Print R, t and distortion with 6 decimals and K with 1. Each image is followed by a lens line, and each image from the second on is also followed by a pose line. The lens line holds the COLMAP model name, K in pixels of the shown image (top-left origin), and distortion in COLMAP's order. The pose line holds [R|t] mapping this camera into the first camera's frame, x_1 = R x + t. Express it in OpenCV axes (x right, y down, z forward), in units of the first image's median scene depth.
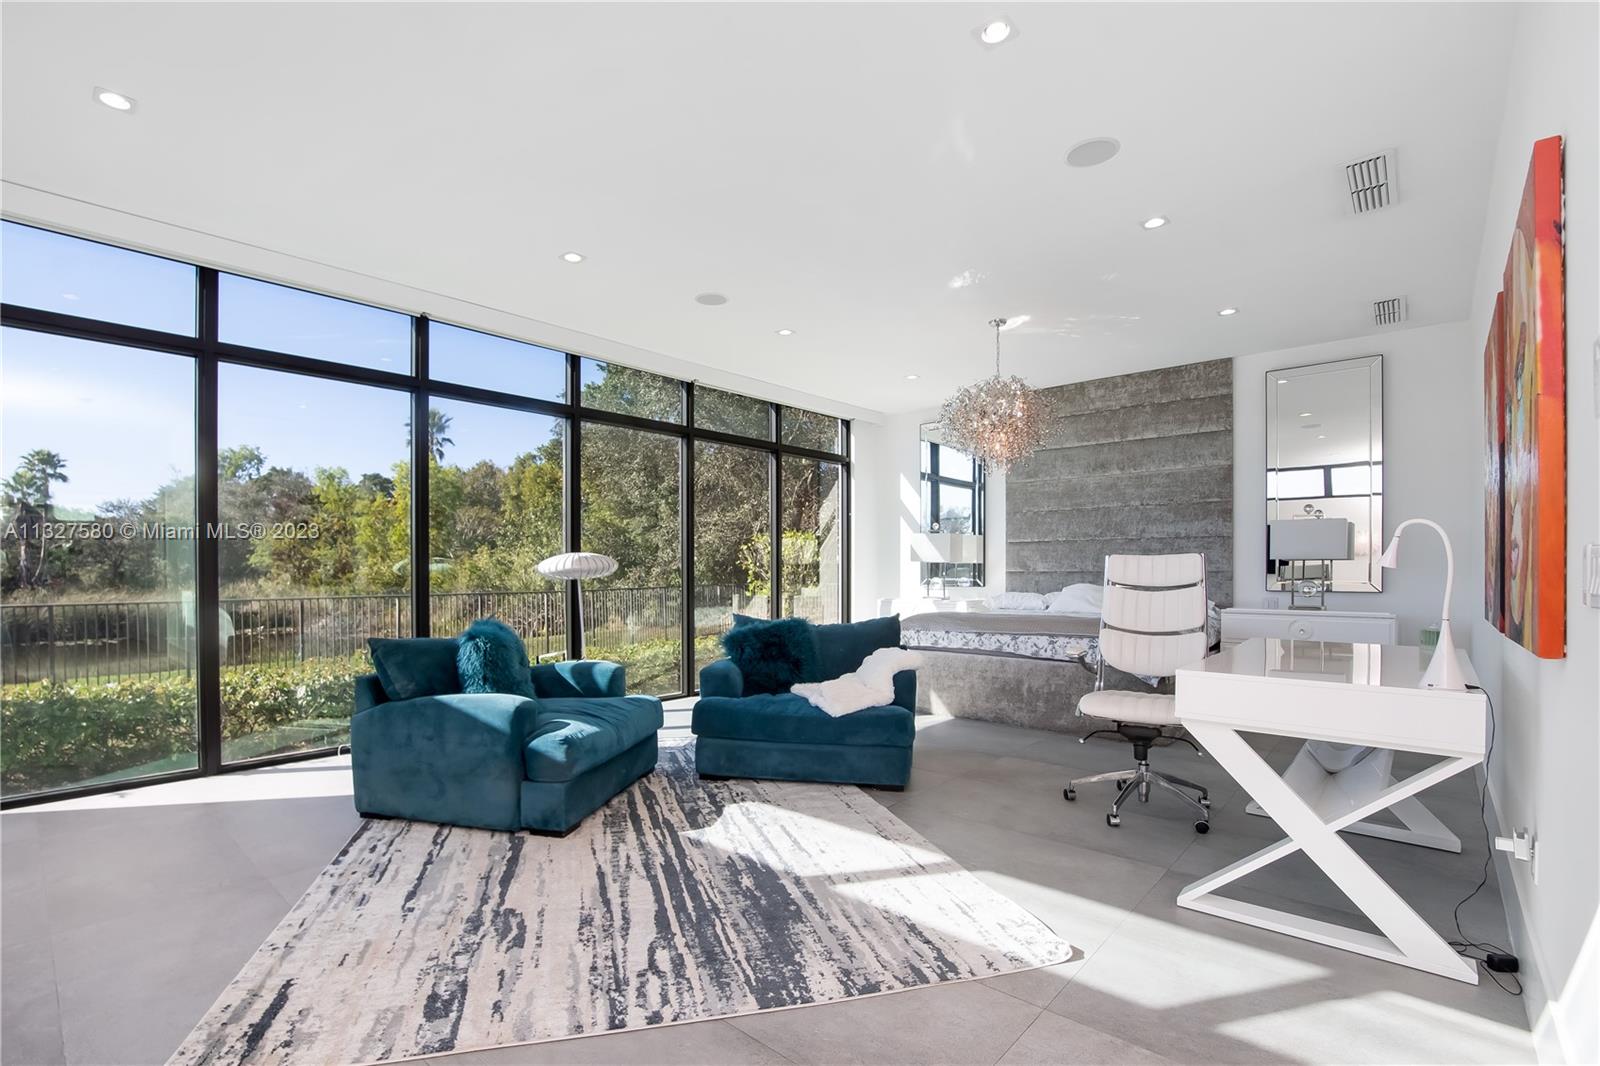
lens RADIAL K [[732.7, 0, 749.1], [0, 732.7, 567.1], [0, 0, 1]] dist [-0.036673, 0.003432]
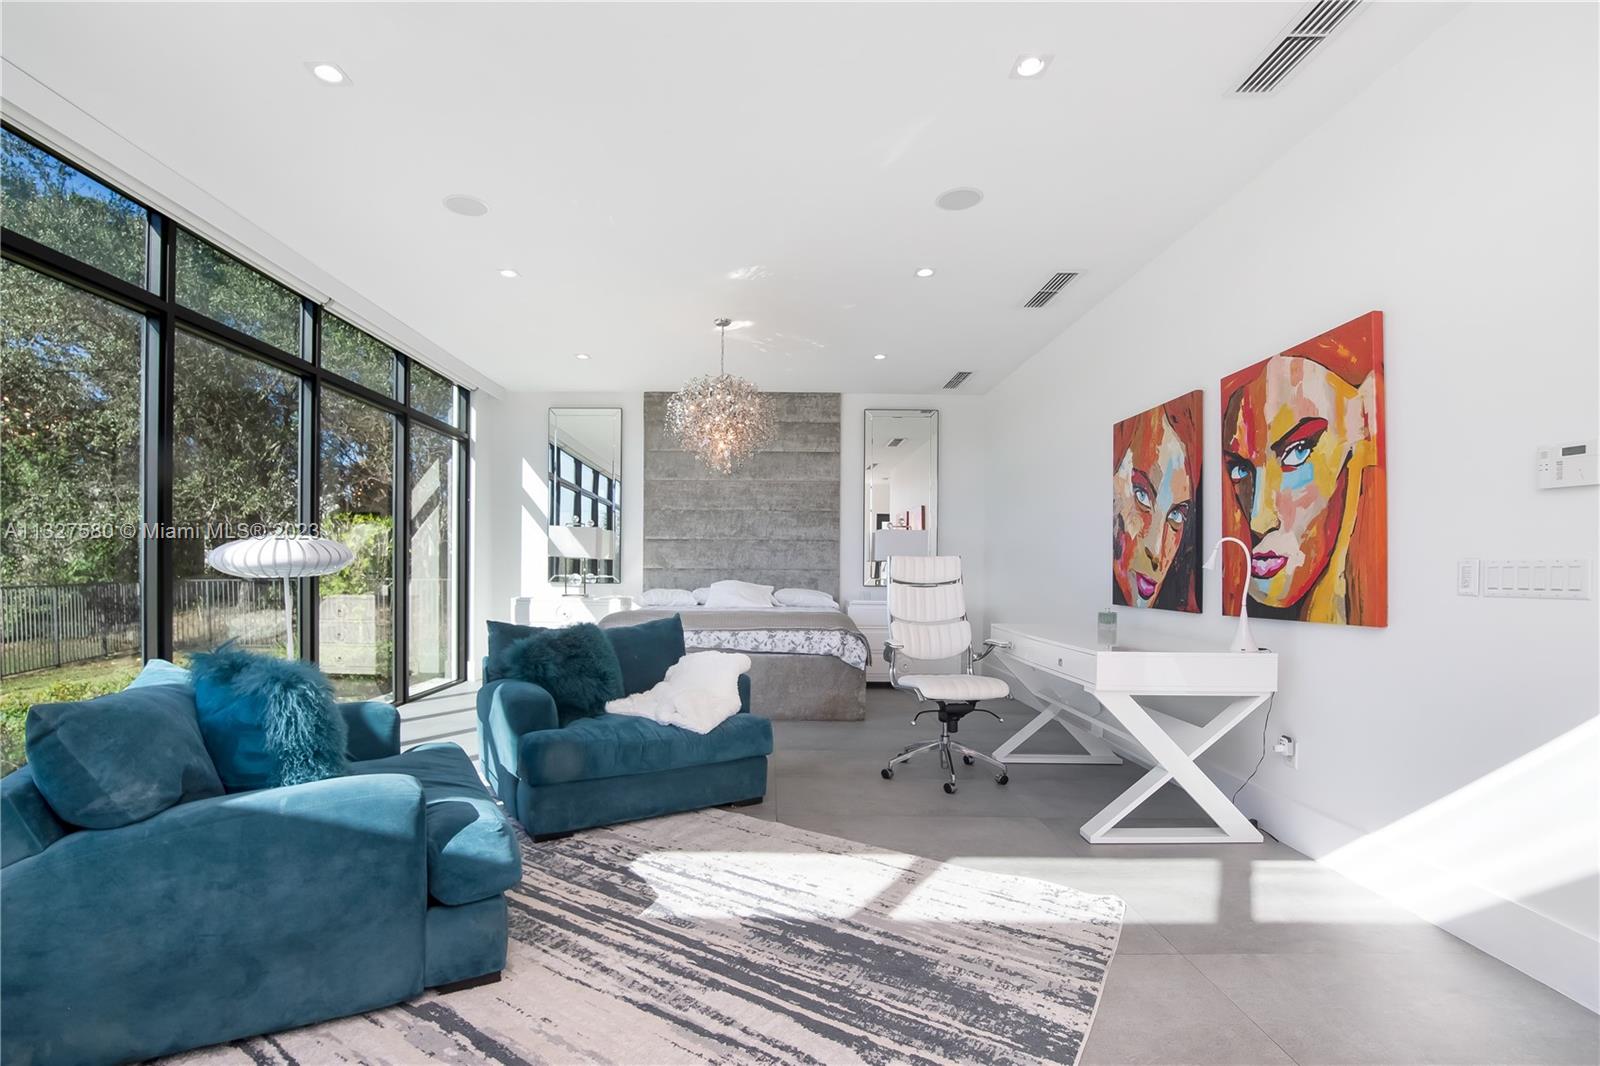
lens RADIAL K [[732.7, 0, 775.2], [0, 732.7, 563.8], [0, 0, 1]] dist [-0.036673, 0.003432]
pose [[0.730203, 0.012082, 0.683123, -0.449538], [-0.013354, 0.999905, -0.003410, 0.002601], [-0.683099, -0.006632, 0.730295, 0.322940]]
